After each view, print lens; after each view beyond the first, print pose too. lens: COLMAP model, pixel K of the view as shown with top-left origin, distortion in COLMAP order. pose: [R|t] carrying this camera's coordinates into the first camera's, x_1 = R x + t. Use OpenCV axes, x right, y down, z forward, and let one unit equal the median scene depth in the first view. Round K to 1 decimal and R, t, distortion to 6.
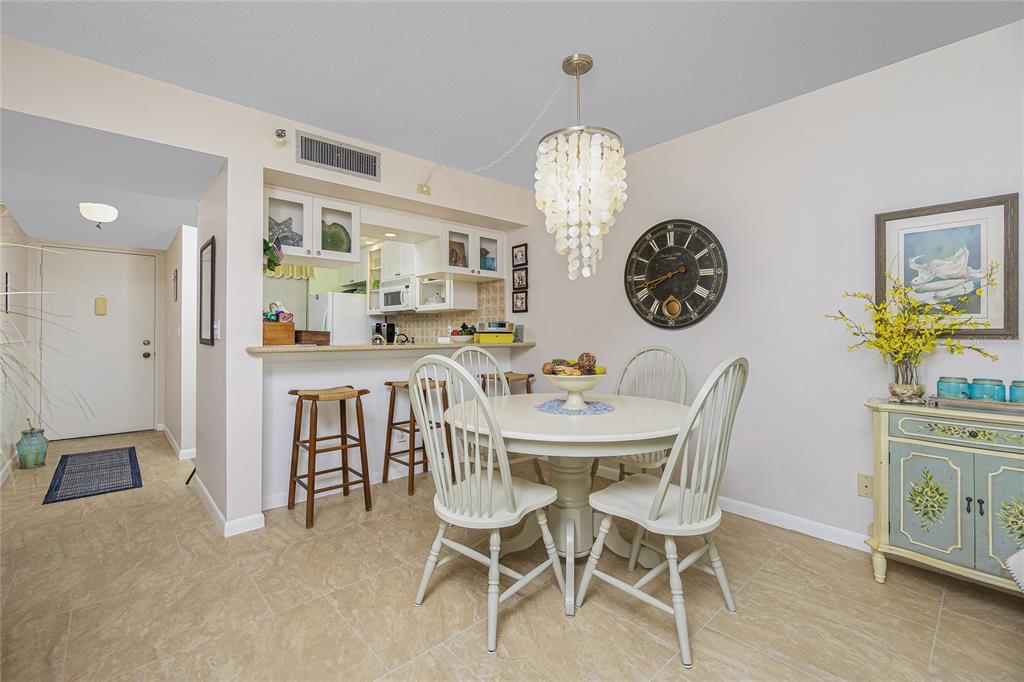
lens RADIAL K [[453.3, 0, 515.0], [0, 453.3, 332.8], [0, 0, 1]] dist [-0.001425, 0.000464]
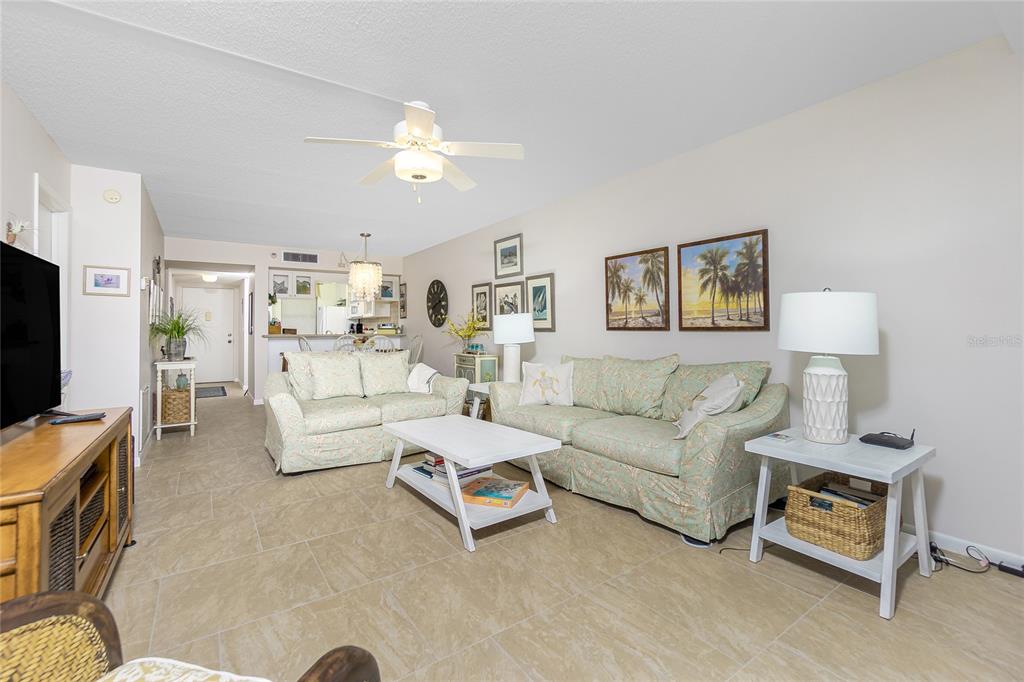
lens RADIAL K [[448.5, 0, 518.0], [0, 448.5, 333.5], [0, 0, 1]] dist [-0.005397, 0.003475]
pose [[0.993198, -0.003321, -0.116387, 1.076305], [0.004765, 0.999915, 0.012128, -0.001686], [0.116336, -0.012600, 0.993130, -1.280400]]
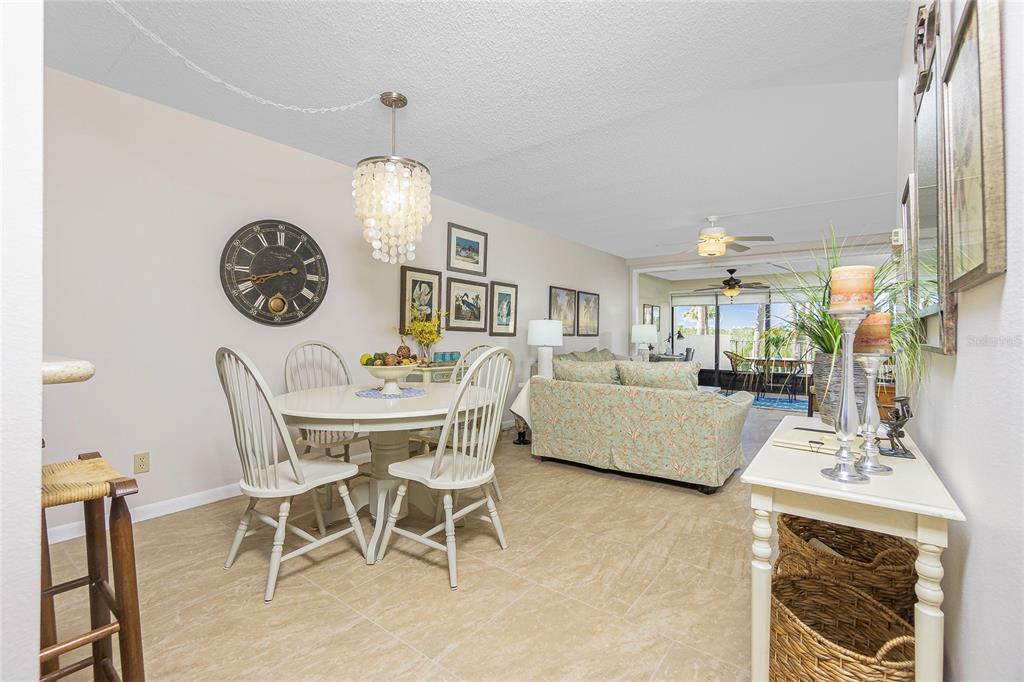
lens RADIAL K [[472.8, 0, 534.3], [0, 472.8, 334.4], [0, 0, 1]] dist [-0.002153, -0.000009]
pose [[-0.228739, 0.007819, 0.973456, -0.893549], [-0.005162, 0.999944, -0.009245, 0.020927], [-0.973474, -0.007139, -0.228686, 0.715413]]
